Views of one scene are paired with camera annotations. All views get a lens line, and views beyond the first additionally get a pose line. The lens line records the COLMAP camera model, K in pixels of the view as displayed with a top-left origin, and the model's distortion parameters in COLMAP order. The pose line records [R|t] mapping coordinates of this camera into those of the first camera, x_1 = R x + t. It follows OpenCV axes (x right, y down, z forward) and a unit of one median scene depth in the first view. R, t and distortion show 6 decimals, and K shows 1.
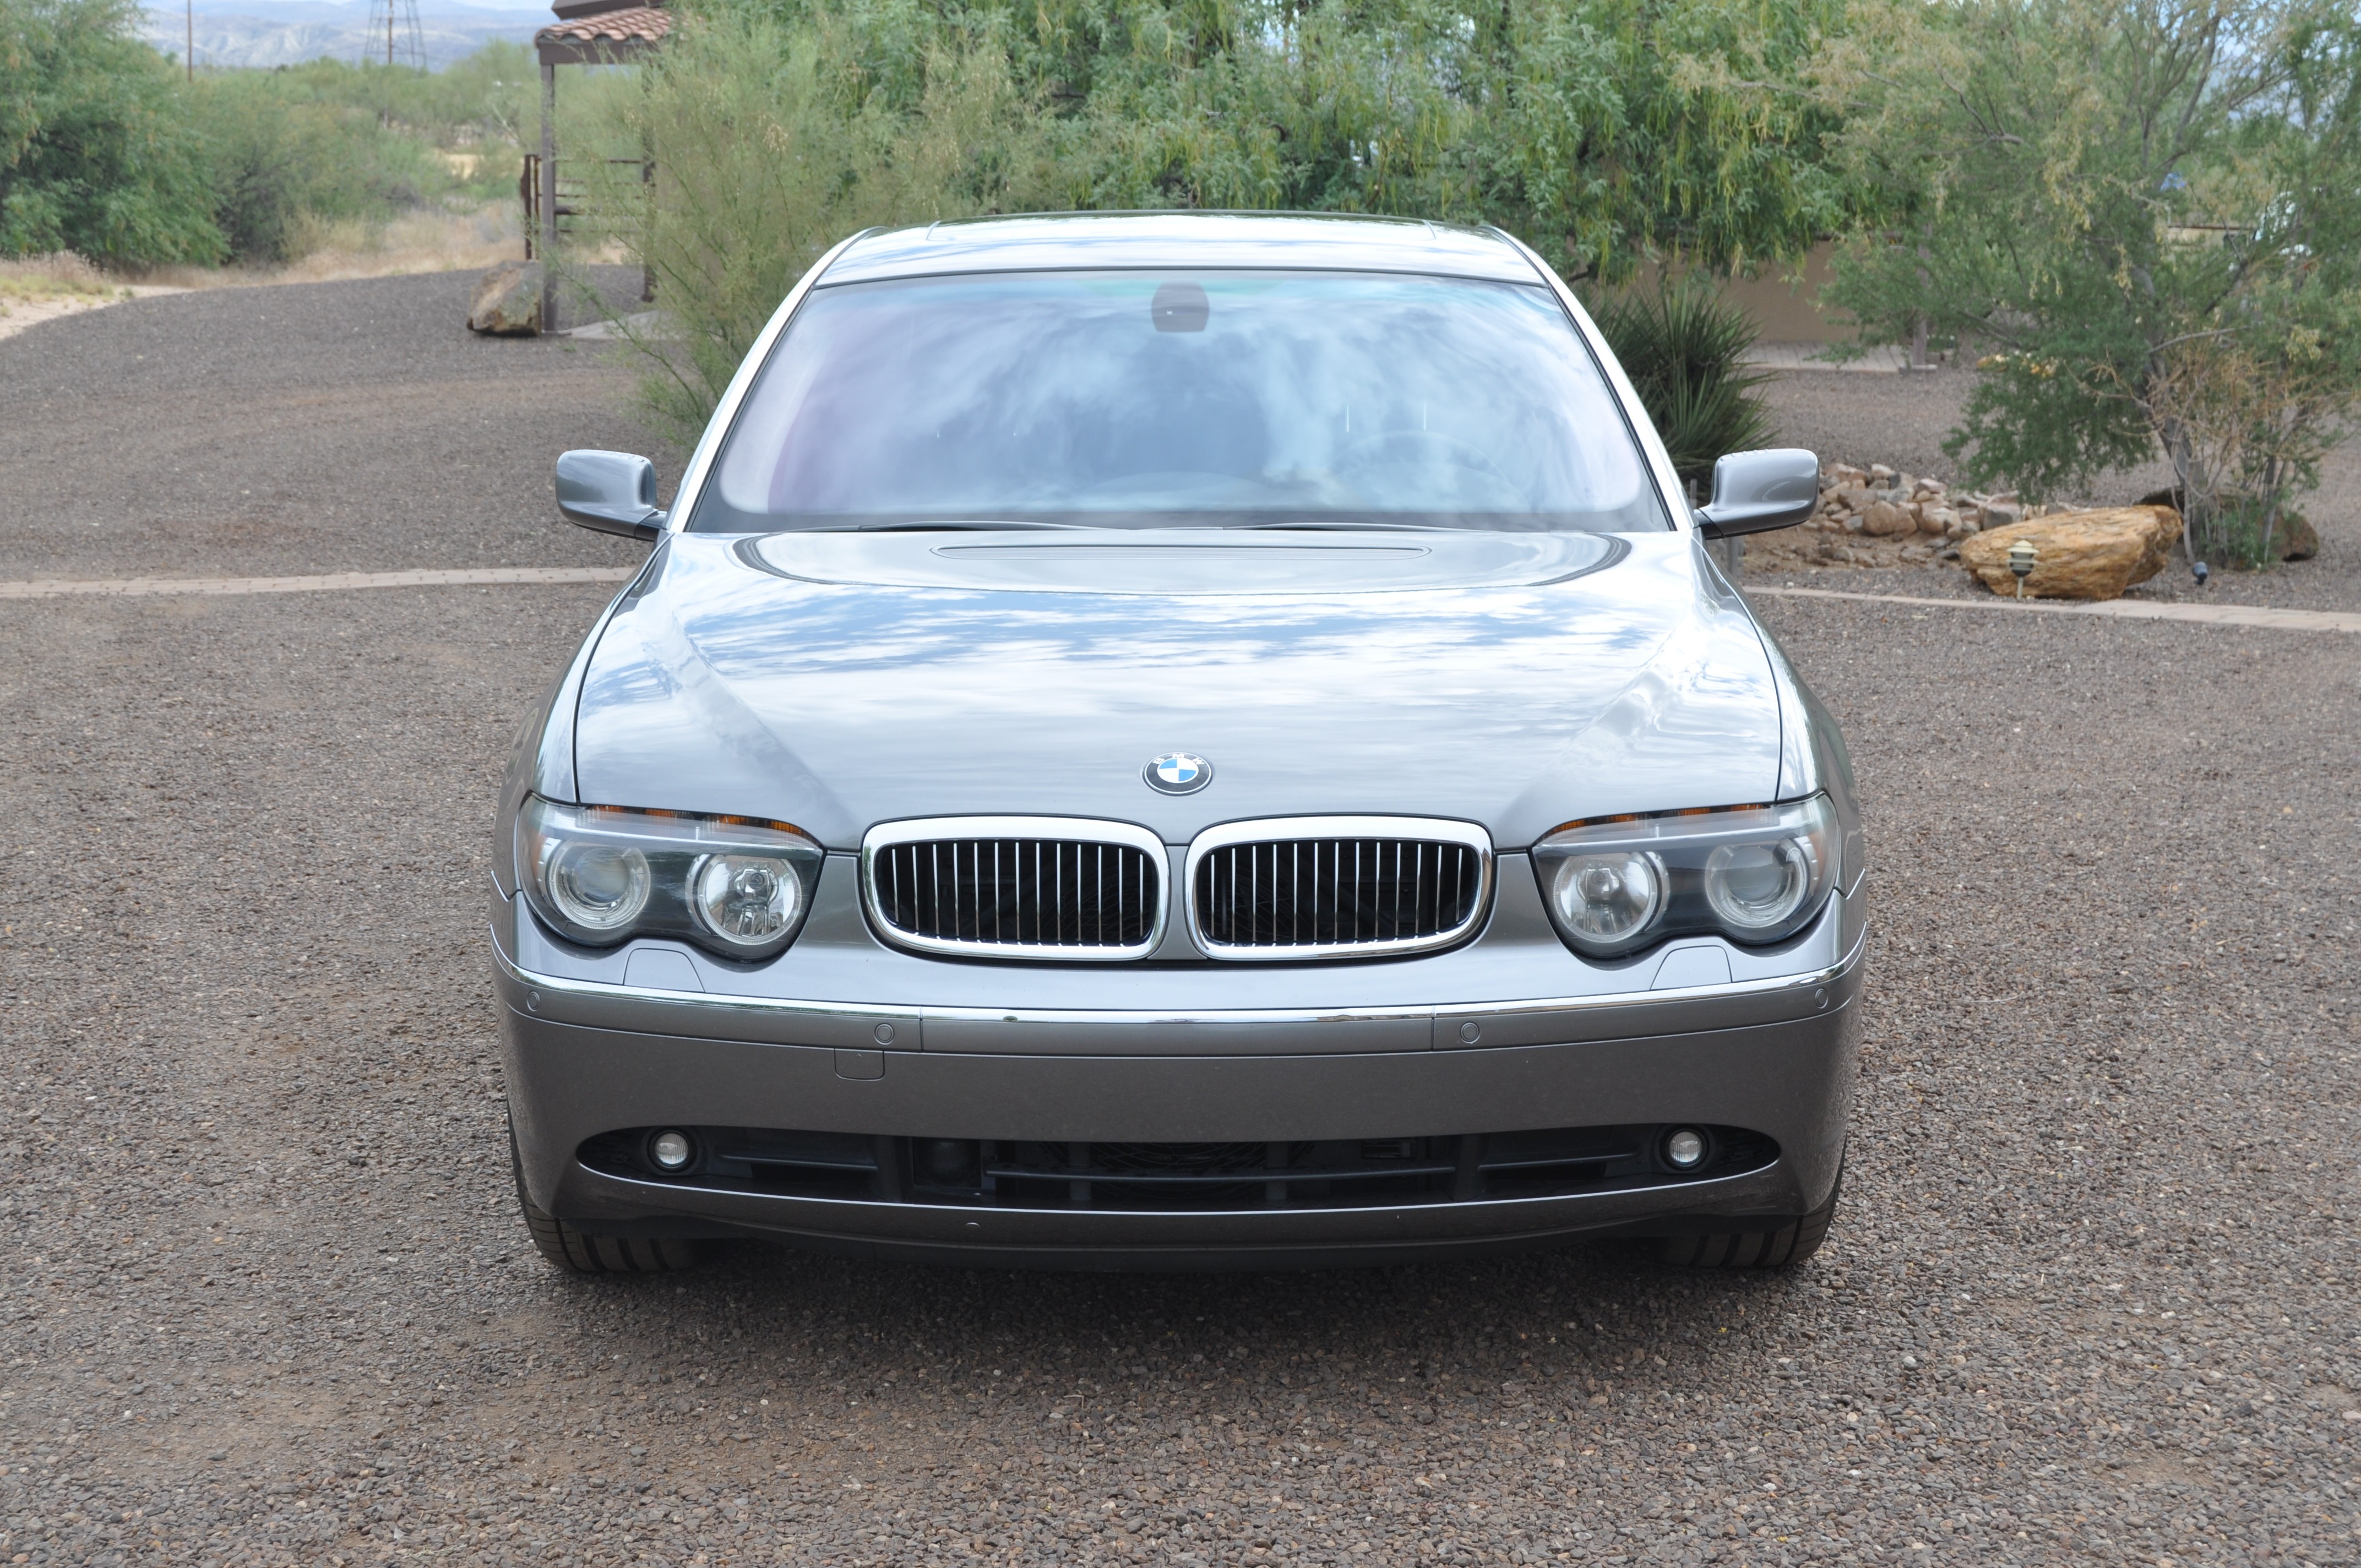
lens RADIAL K [[3572.3, 0, 1172.6], [0, 3572.3, 791.7], [0, 0, 1]] dist [-0.039495, 0.000000]
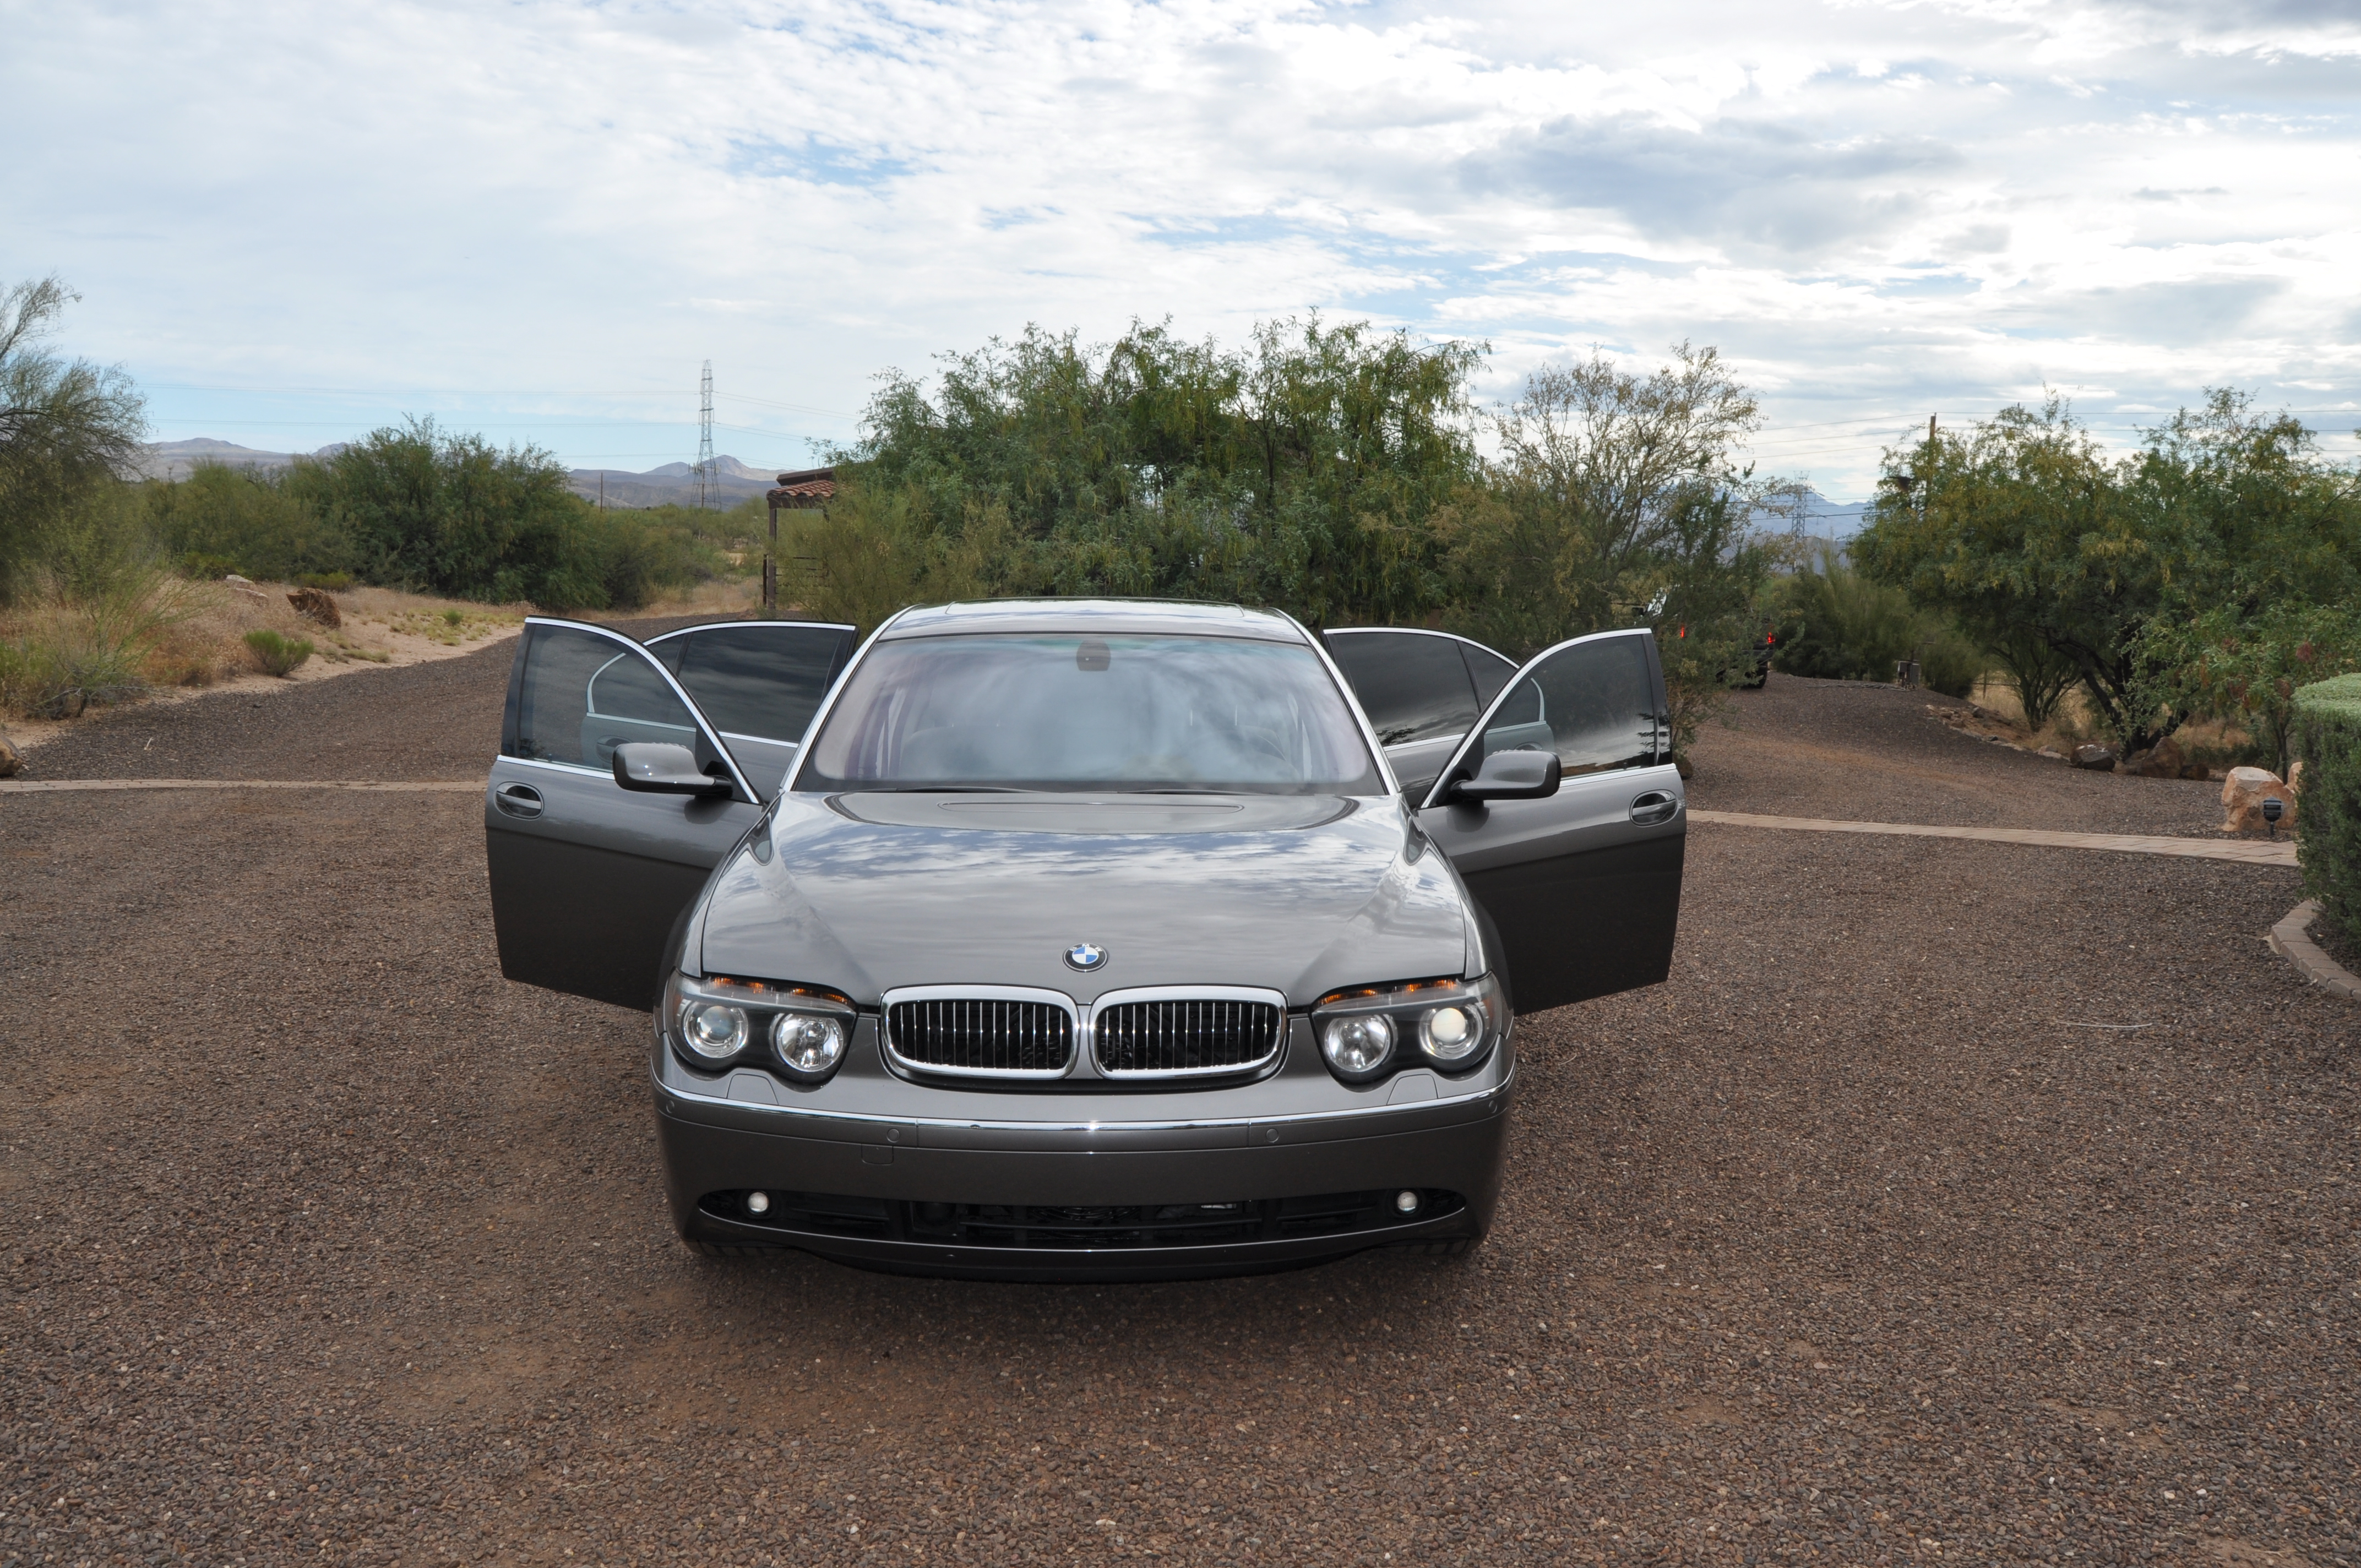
lens RADIAL K [[1833.1, 0, 1170.2], [0, 1833.1, 762.7], [0, 0, 1]] dist [-0.090755, 0.022844]
pose [[0.999110, 0.010823, 0.040780, 0.004077], [-0.008116, 0.997788, -0.065976, -0.036654], [-0.041404, 0.065586, 0.996988, 0.176431]]
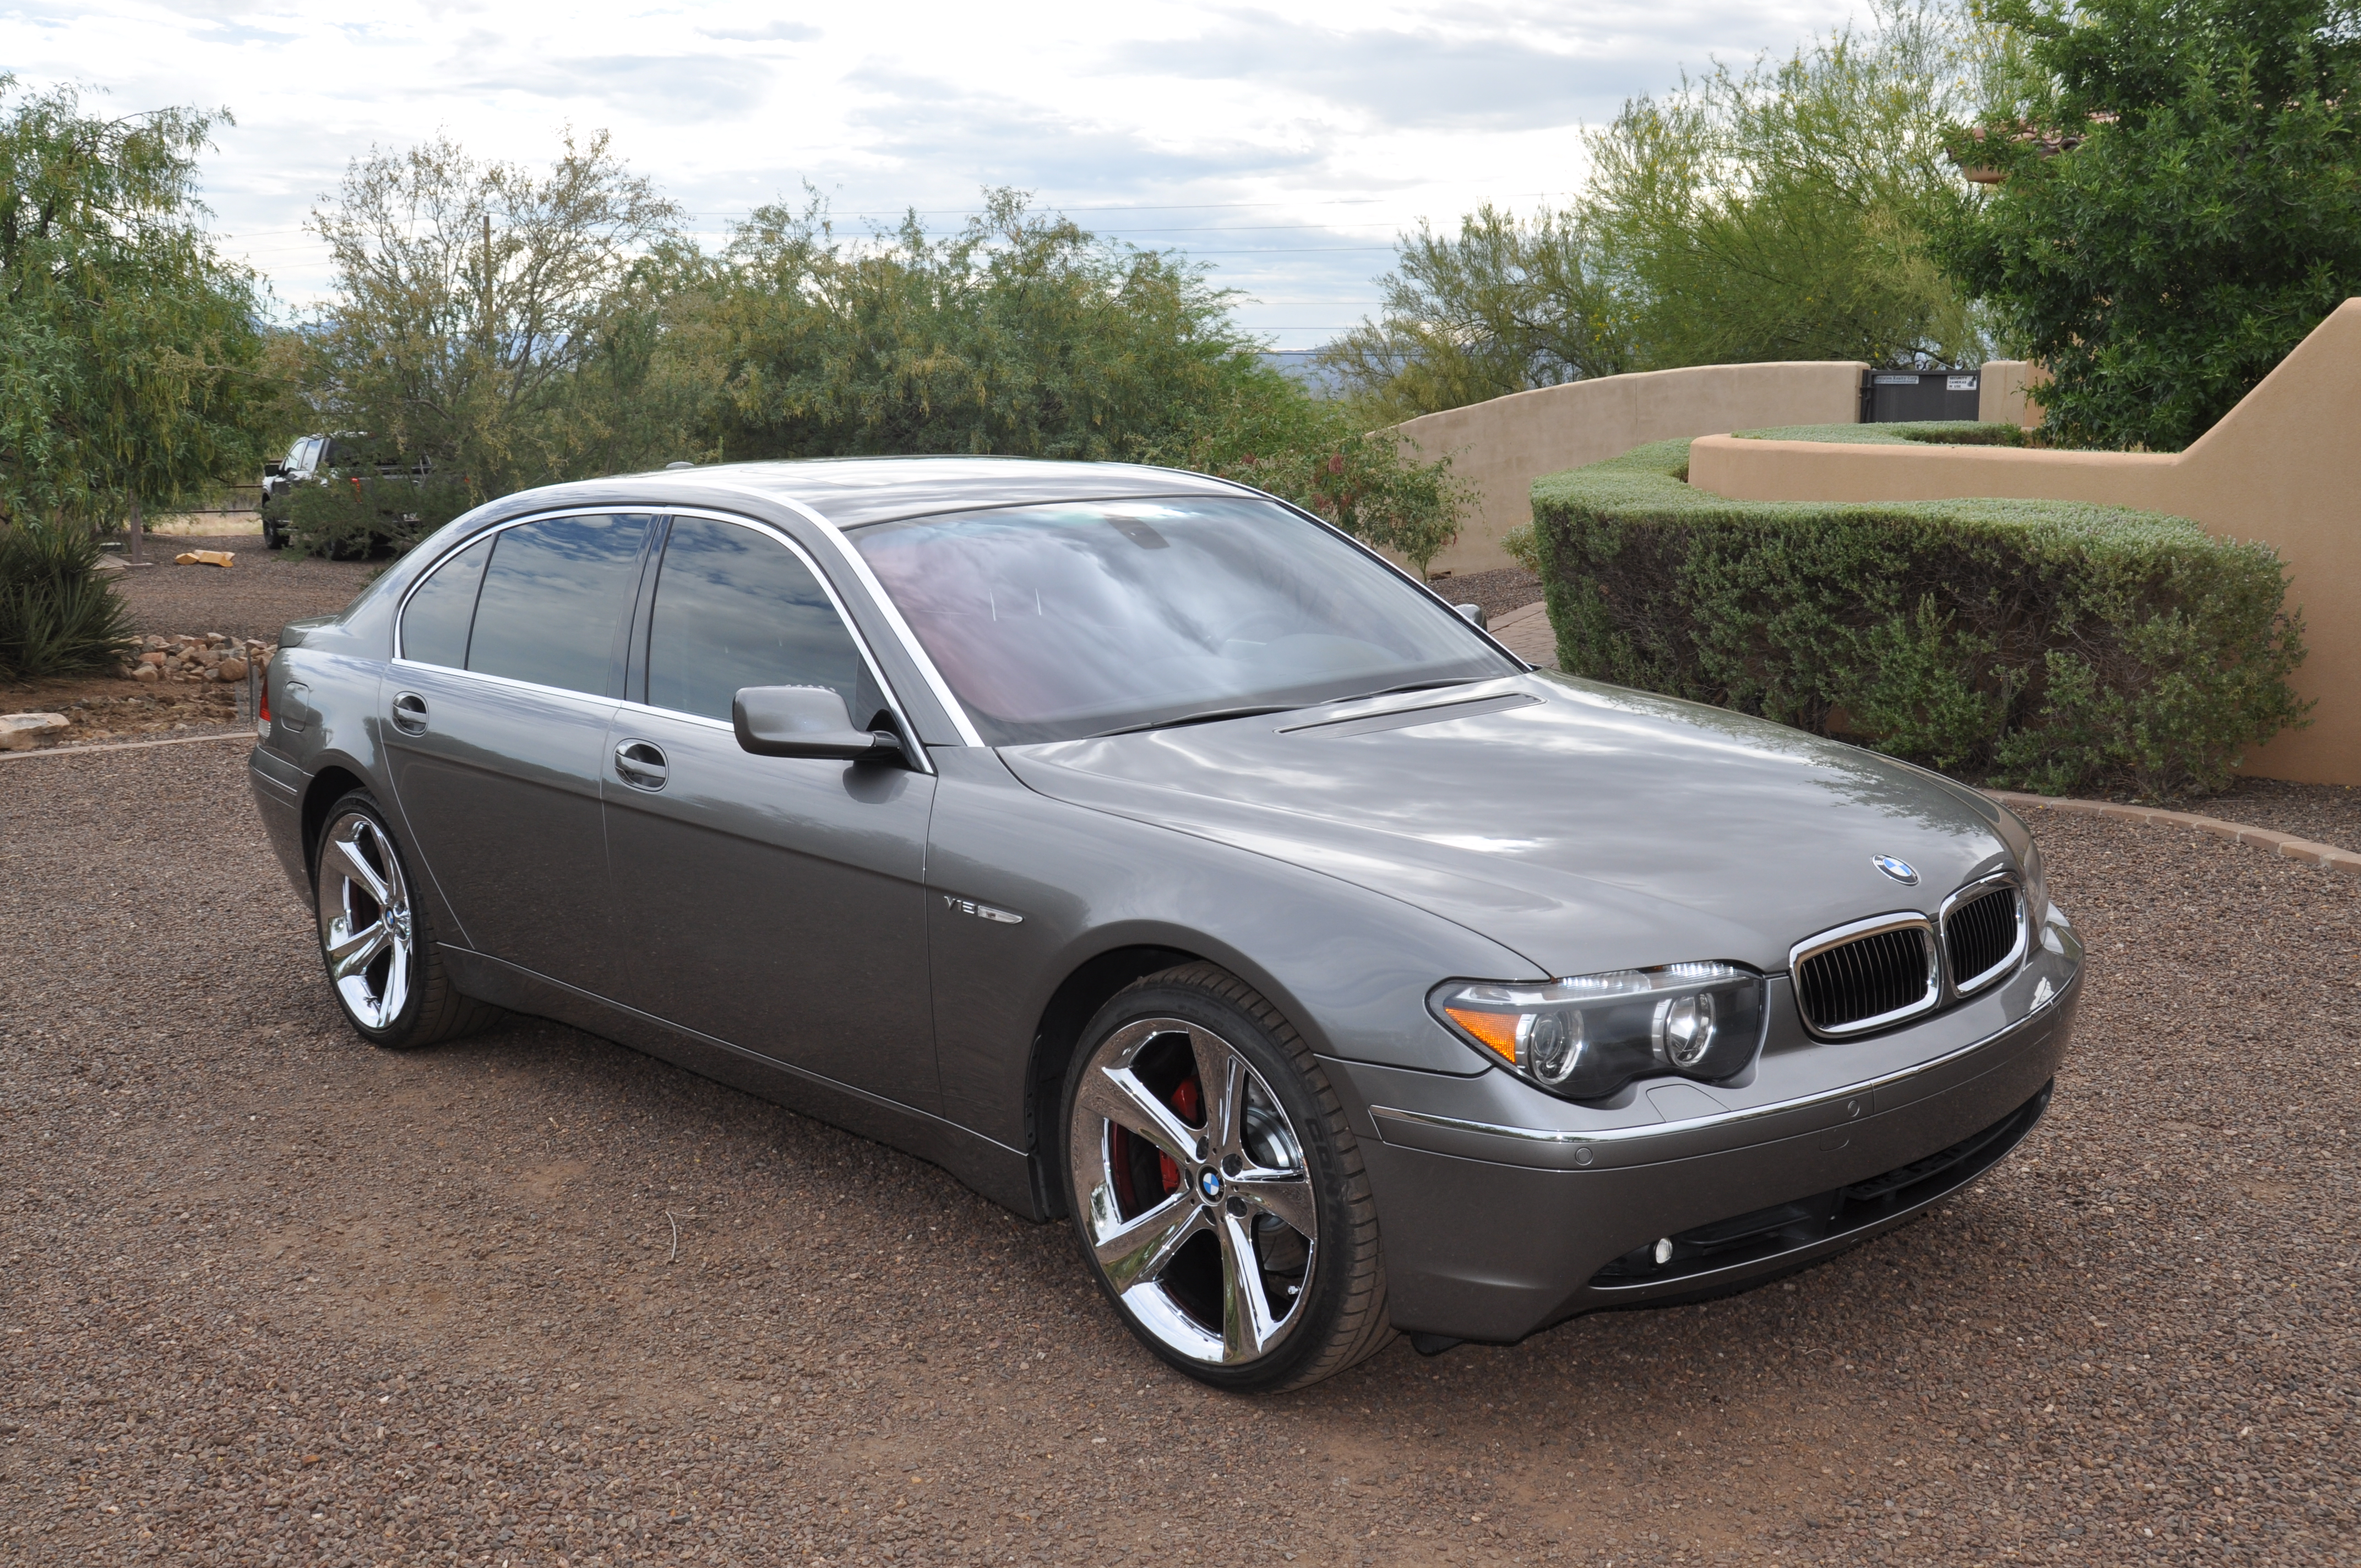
lens RADIAL K [[2229.8, 0, 1193.6], [0, 2229.8, 791.4], [0, 0, 1]] dist [-0.051224, 0.000000]
pose [[0.747561, -0.128114, 0.651720, -0.624652], [0.132890, 0.990231, 0.042225, -0.088861], [-0.650763, 0.055041, 0.757283, 0.488024]]
